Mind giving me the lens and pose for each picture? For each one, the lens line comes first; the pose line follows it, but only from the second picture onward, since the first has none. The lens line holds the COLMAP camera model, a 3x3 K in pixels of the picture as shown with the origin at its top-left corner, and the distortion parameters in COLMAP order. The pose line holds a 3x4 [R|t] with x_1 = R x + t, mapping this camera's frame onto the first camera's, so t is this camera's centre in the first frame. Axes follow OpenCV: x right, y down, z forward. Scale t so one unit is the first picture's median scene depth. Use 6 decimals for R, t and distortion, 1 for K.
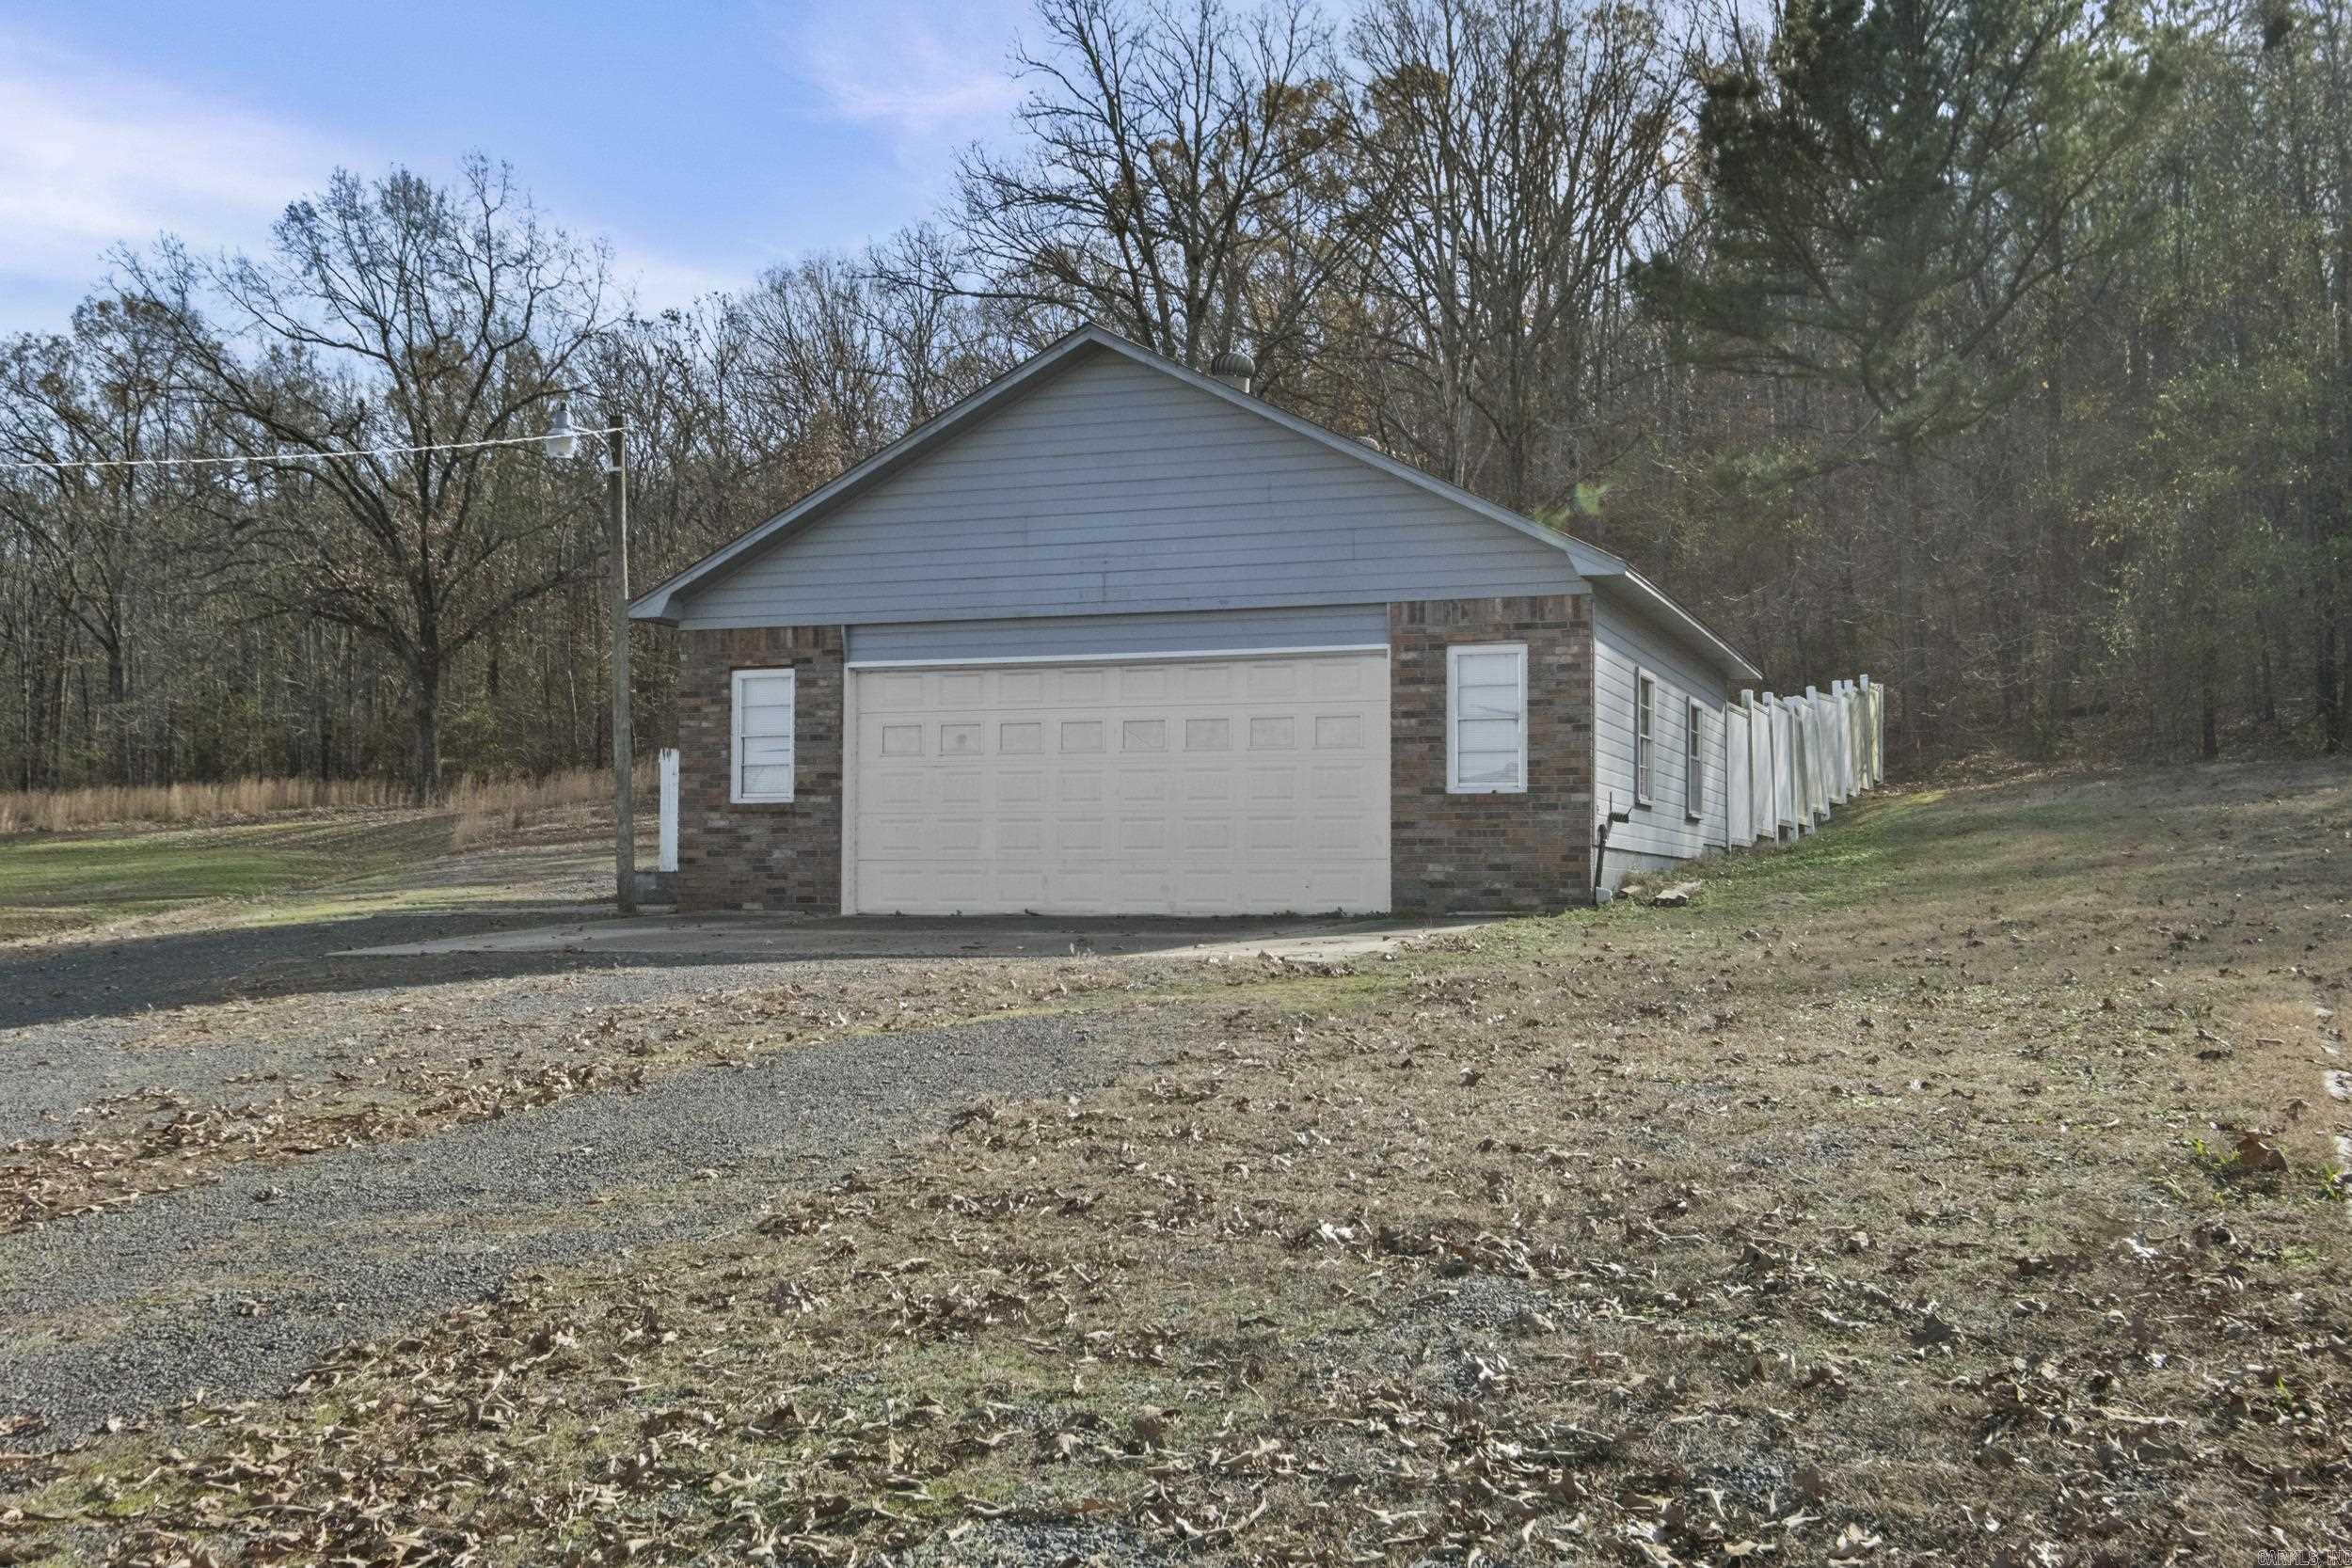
lens RADIAL K [[2418.7, 0, 1175.3], [0, 2418.7, 824.9], [0, 0, 1]] dist [-0.027334, -0.028889]
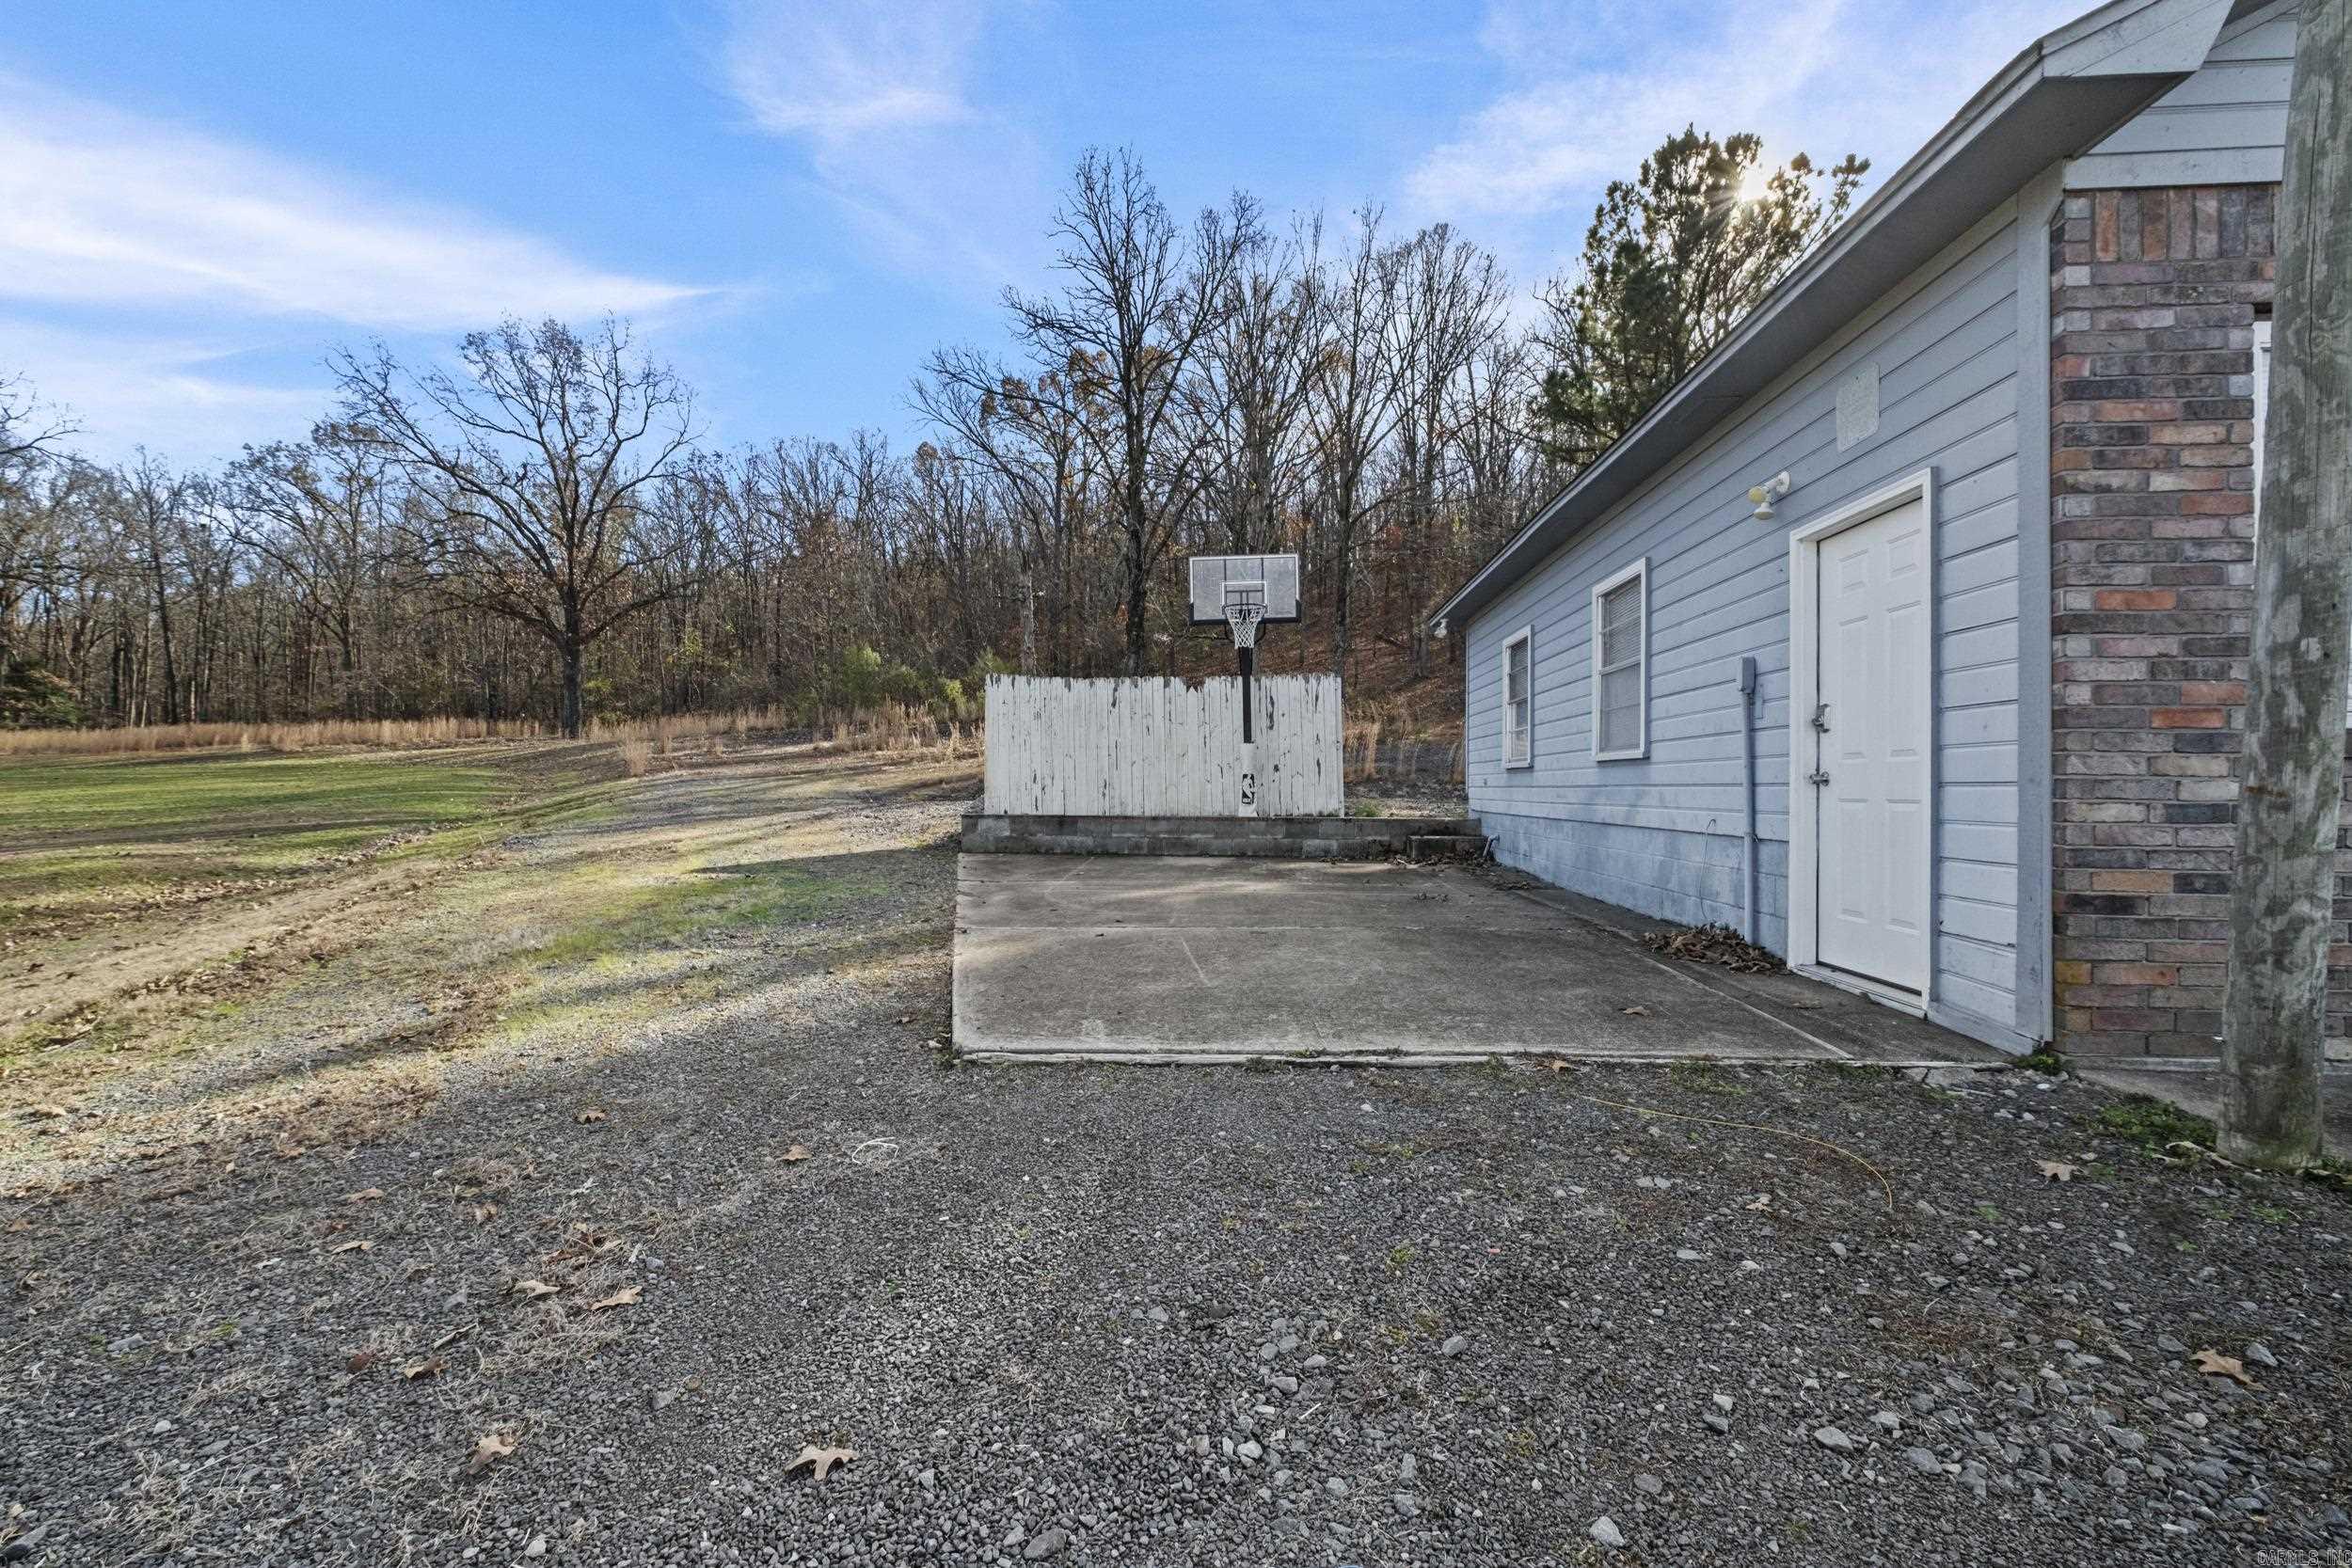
lens RADIAL K [[1028.3, 0, 1159.7], [0, 1028.3, 783.1], [0, 0, 1]] dist [-0.006780, 0.000128]
pose [[0.969959, 0.003364, 0.243245, -0.101633], [-0.010744, 0.999521, 0.029017, -0.001506], [-0.243031, -0.030759, 0.969531, 0.260345]]
